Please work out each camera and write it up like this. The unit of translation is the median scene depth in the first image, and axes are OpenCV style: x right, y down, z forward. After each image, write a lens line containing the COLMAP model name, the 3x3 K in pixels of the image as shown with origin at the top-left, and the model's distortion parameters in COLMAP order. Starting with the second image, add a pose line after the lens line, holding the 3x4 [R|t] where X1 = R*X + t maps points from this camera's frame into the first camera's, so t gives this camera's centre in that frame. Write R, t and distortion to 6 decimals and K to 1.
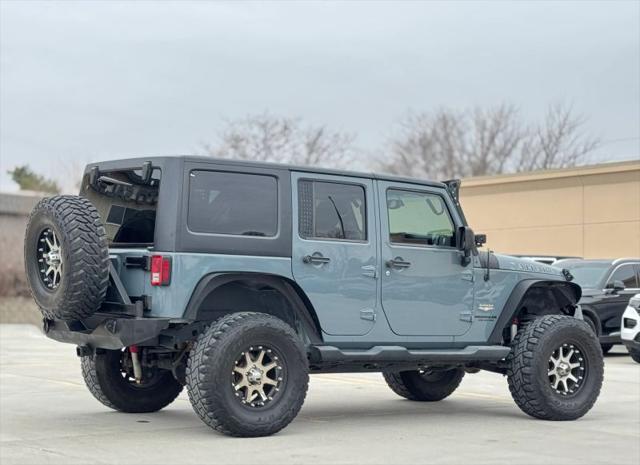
lens RADIAL K [[1366.5, 0, 320.0], [0, 1366.5, 232.5], [0, 0, 1]] dist [0.090429, 0.419077]
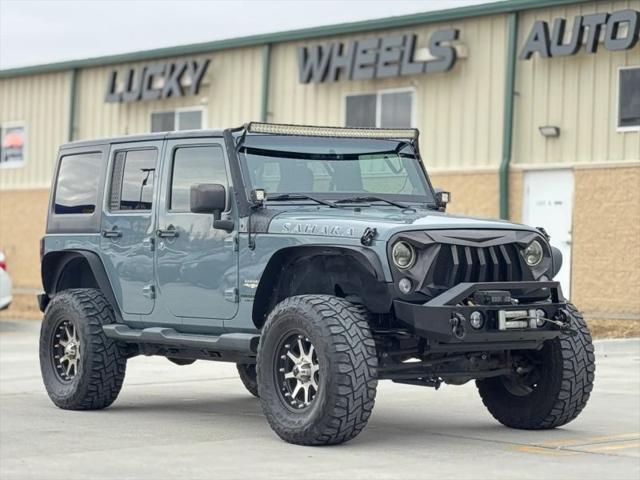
lens RADIAL K [[1778.0, 0, 320.0], [0, 1778.0, 240.0], [0, 0, 1]] dist [0.107178, 0.303836]
pose [[-0.022886, -0.039179, -0.998970, 1.193248], [0.032232, 0.998683, -0.039906, 0.075697], [0.999218, -0.033113, -0.021593, 1.129303]]
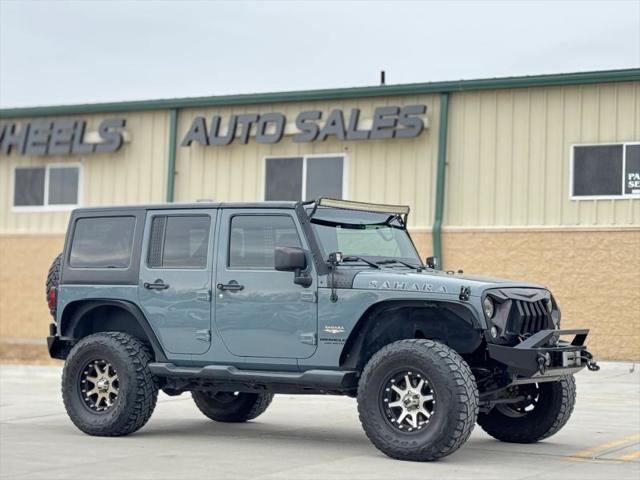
lens RADIAL K [[1397.7, 0, 320.0], [0, 1397.7, 240.0], [0, 0, 1]] dist [0.109670, 0.319458]
pose [[0.338766, -0.067689, -0.938433, 1.092922], [0.032139, 0.997659, -0.060359, 0.054120], [0.940322, -0.009713, 0.340148, 0.706945]]
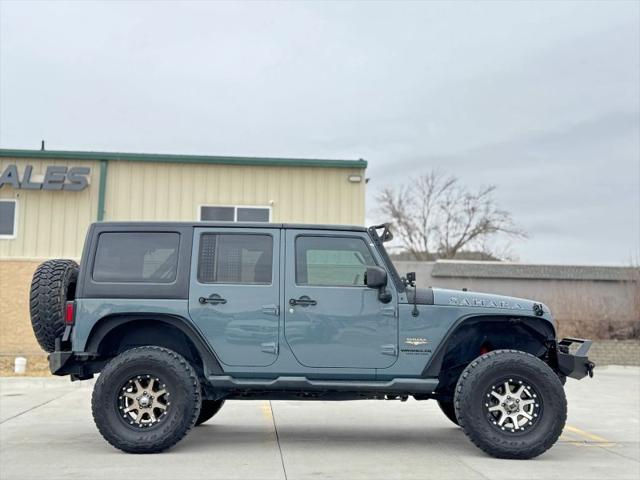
lens RADIAL K [[839.3, 0, 320.0], [0, 839.3, 240.0], [0, 0, 1]] dist [0.161296, -0.010534]
pose [[0.785802, -0.077741, -0.613572, 0.497063], [0.034455, 0.996031, -0.082072, 0.029394], [0.617517, 0.043352, 0.785362, 0.471213]]
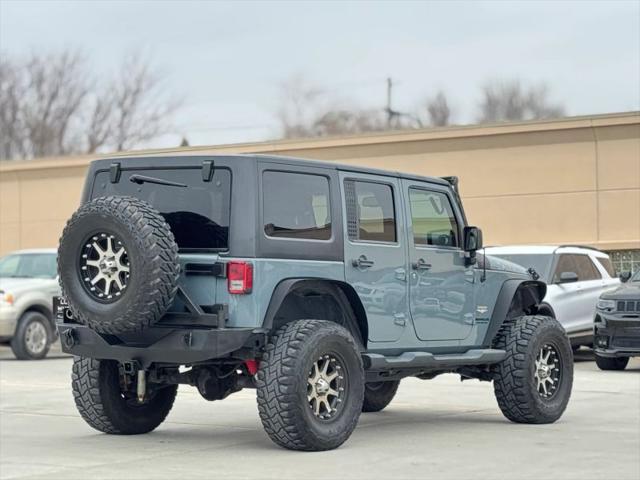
lens RADIAL K [[1778.0, 0, 320.0], [0, 1778.0, 240.0], [0, 0, 1]] dist [0.107178, 0.303836]
pose [[0.947903, -0.008270, 0.318452, -0.410116], [0.002747, 0.999838, 0.017789, -0.017831], [-0.318548, -0.015988, 0.947772, -0.159310]]
